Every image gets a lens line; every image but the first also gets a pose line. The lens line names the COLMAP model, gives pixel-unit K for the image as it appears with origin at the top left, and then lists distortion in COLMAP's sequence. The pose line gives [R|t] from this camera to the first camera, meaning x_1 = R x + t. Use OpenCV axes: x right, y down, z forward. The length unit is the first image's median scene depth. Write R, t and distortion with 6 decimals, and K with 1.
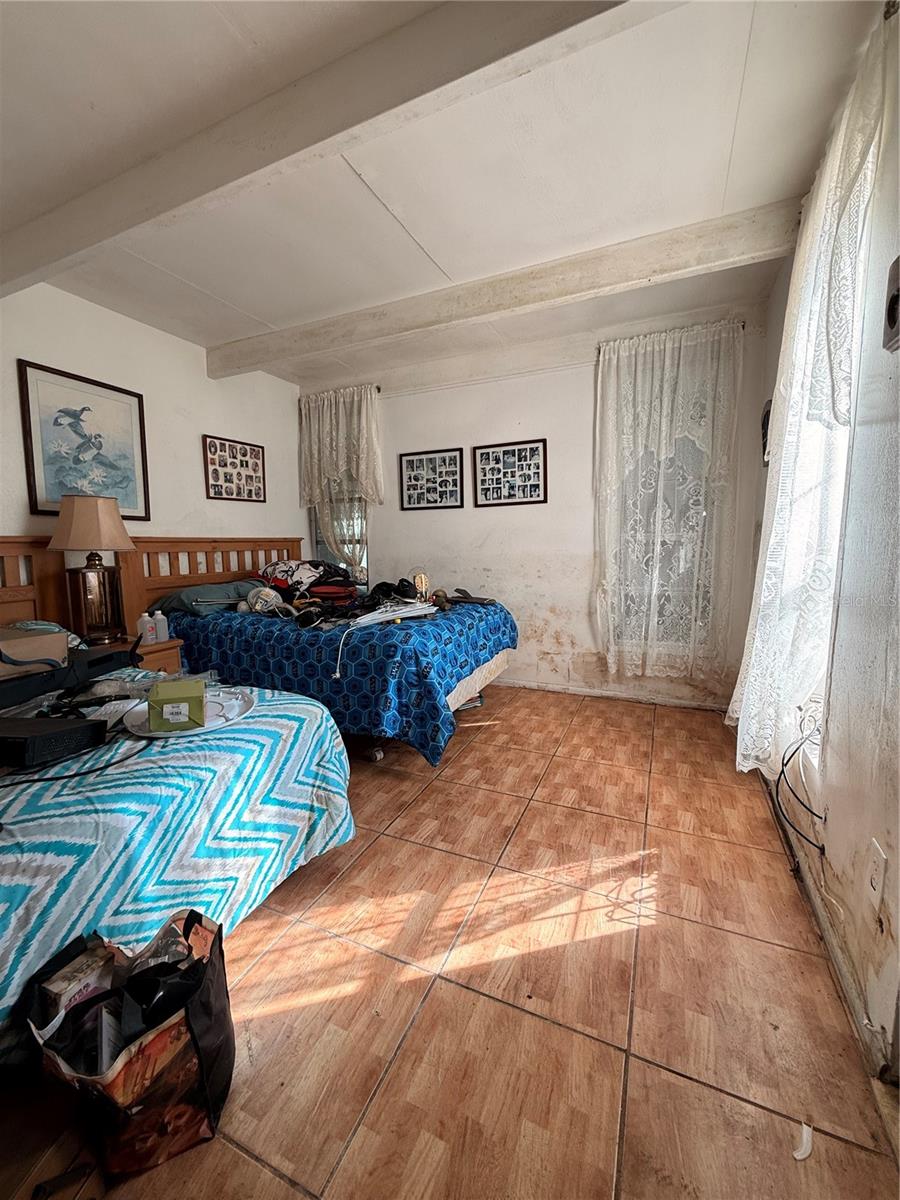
lens RADIAL K [[484.2, 0, 446.7], [0, 484.2, 595.4], [0, 0, 1]] dist [-0.001149, 0.000391]
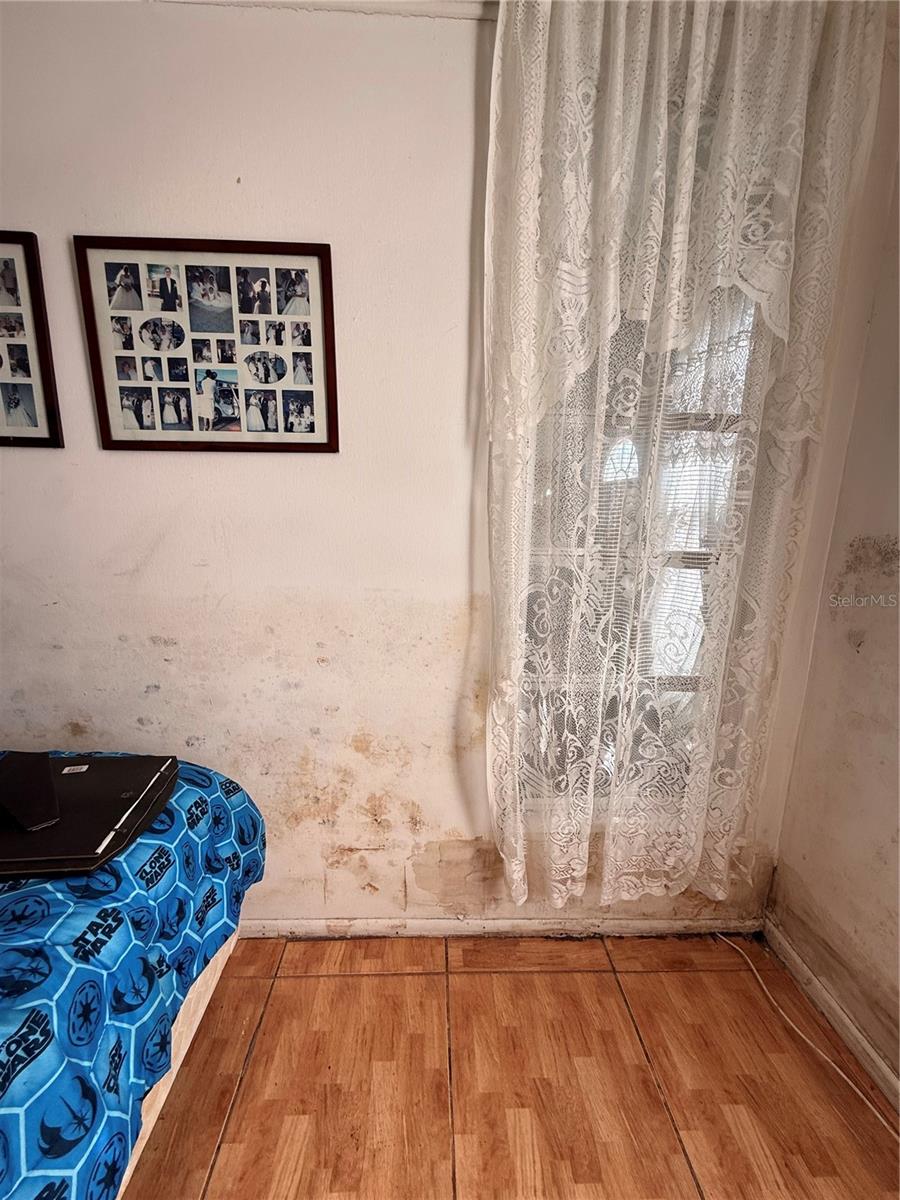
lens RADIAL K [[484.2, 0, 449.9], [0, 484.2, 581.2], [0, 0, 1]] dist [-0.001149, 0.000391]
pose [[0.893966, -0.053203, 0.444966, 0.119477], [0.010870, 0.995210, 0.097154, -0.130375], [-0.448004, -0.082016, 0.890262, 0.642827]]
